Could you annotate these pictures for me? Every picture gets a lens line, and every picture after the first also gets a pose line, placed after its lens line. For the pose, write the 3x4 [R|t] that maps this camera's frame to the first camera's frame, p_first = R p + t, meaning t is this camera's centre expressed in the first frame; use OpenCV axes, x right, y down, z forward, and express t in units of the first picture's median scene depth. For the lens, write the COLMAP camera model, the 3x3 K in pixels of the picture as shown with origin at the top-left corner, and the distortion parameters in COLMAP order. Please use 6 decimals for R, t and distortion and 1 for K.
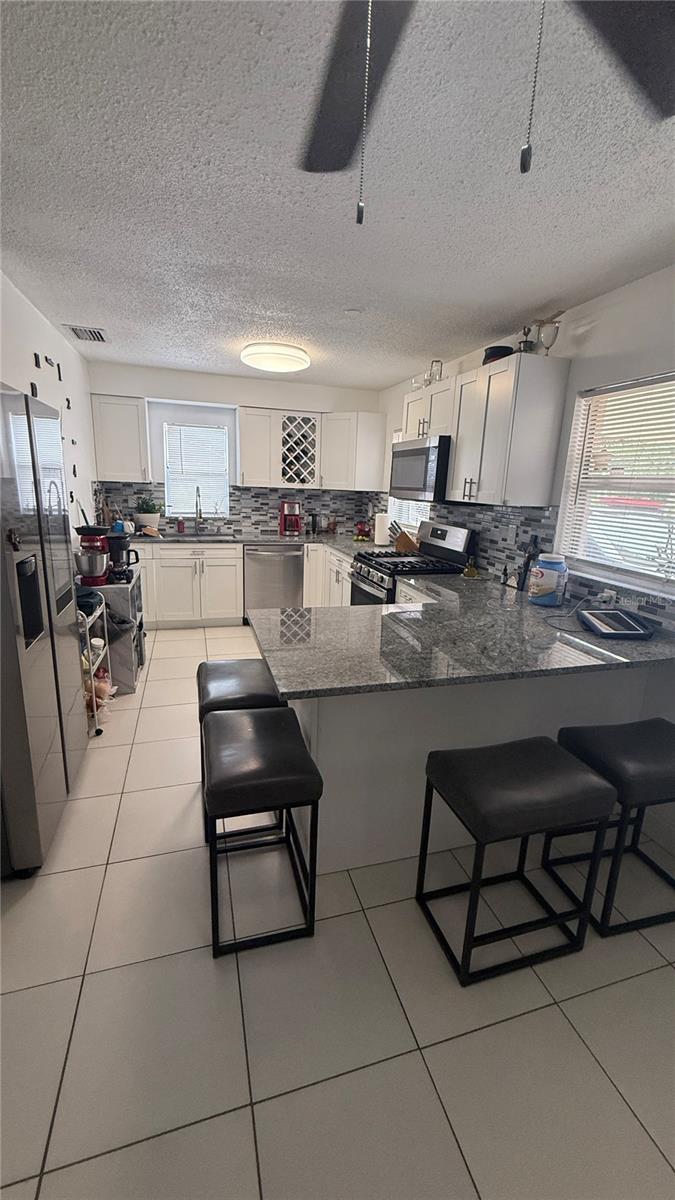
lens RADIAL K [[479.7, 0, 337.5], [0, 479.7, 600.0], [0, 0, 1]] dist [0.000017, 0.000147]
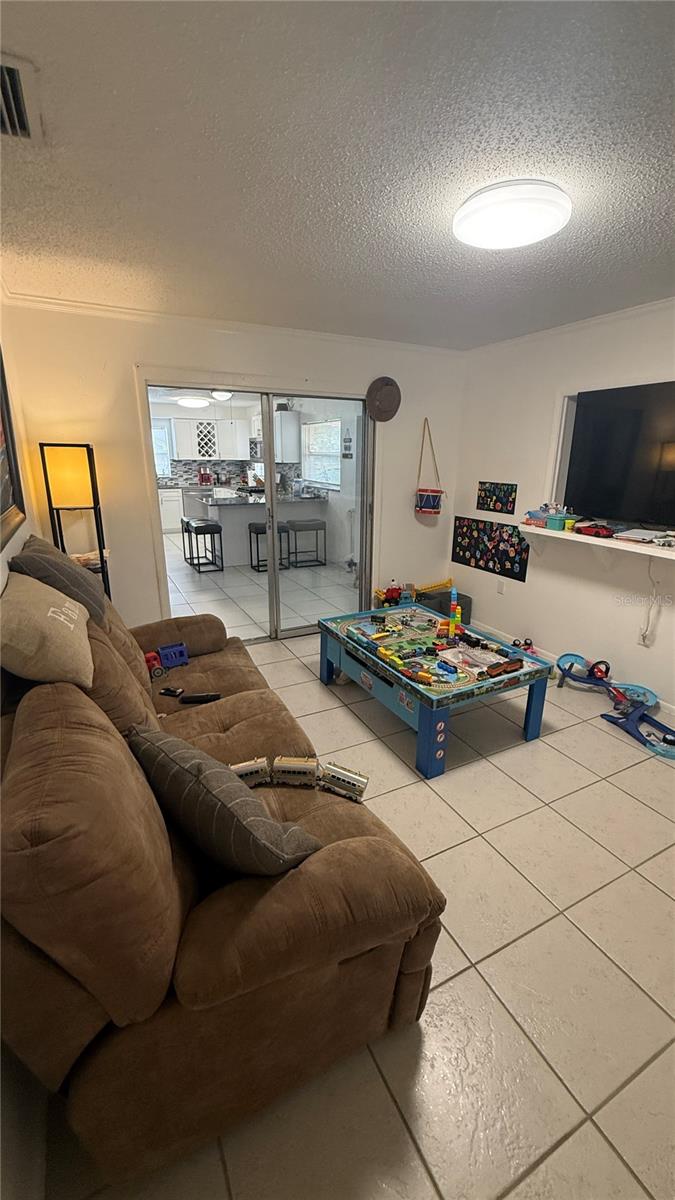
lens RADIAL K [[479.7, 0, 337.5], [0, 479.7, 600.0], [0, 0, 1]] dist [0.000017, 0.000147]
pose [[0.983108, -0.080607, 0.164321, 0.079950], [0.071208, 0.995513, 0.062315, 0.287213], [-0.168607, -0.049562, 0.984437, -1.185642]]
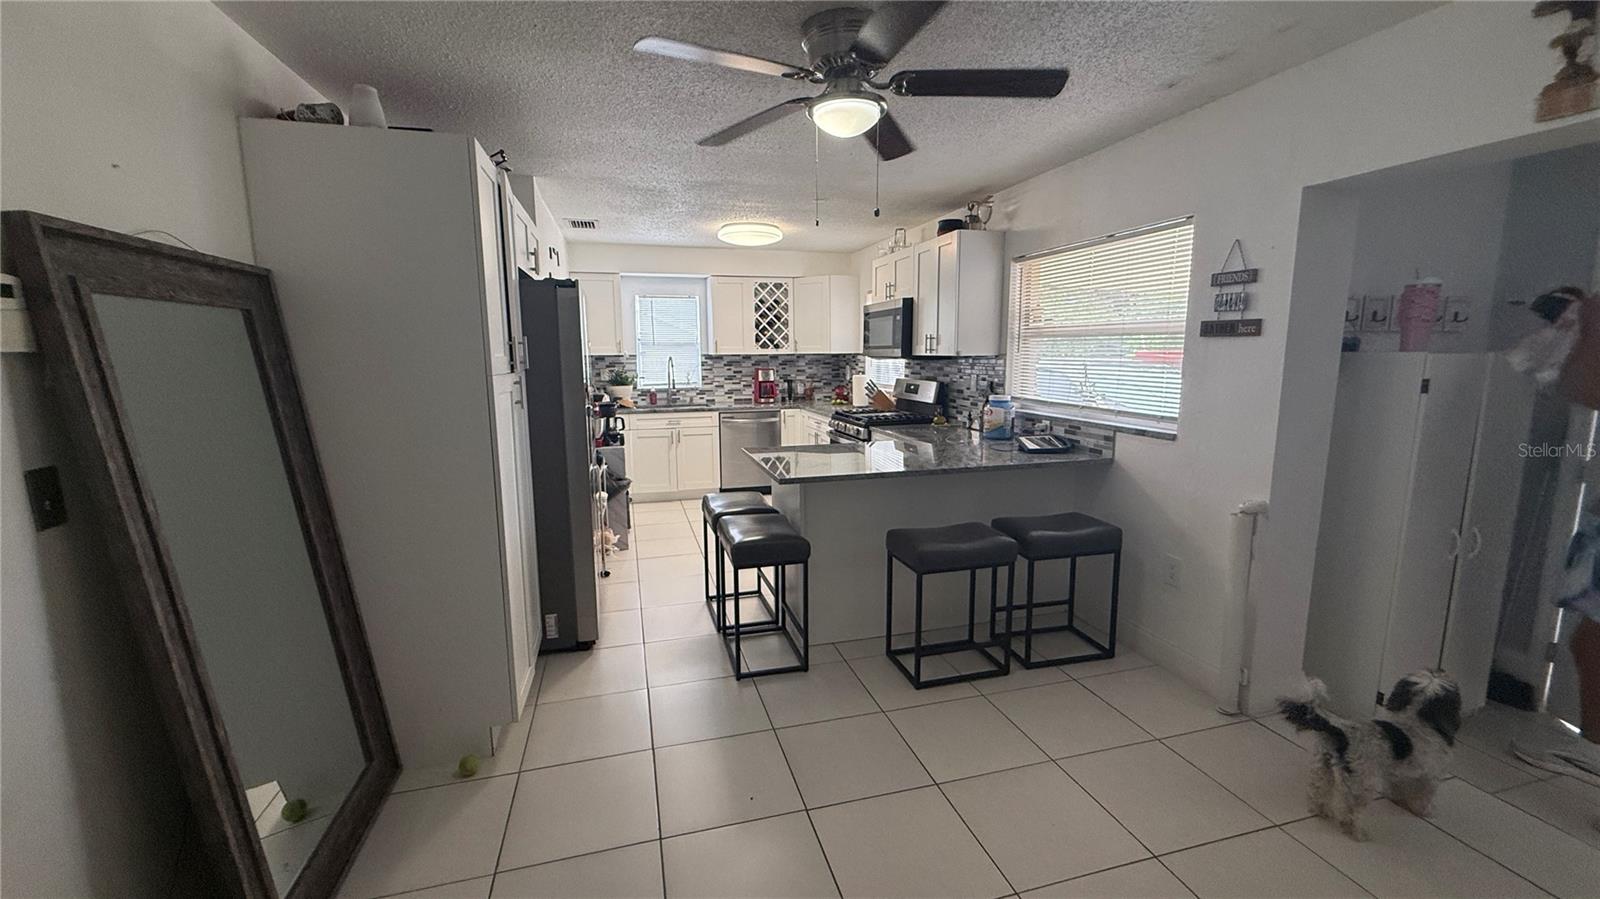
lens RADIAL K [[639.6, 0, 800.0], [0, 639.6, 449.5], [0, 0, 1]] dist [0.000017, 0.000147]
pose [[0.998745, -0.042121, -0.027088, 0.000853], [0.039540, 0.995190, -0.089628, 0.090784], [0.030733, 0.088444, 0.995607, -0.315721]]
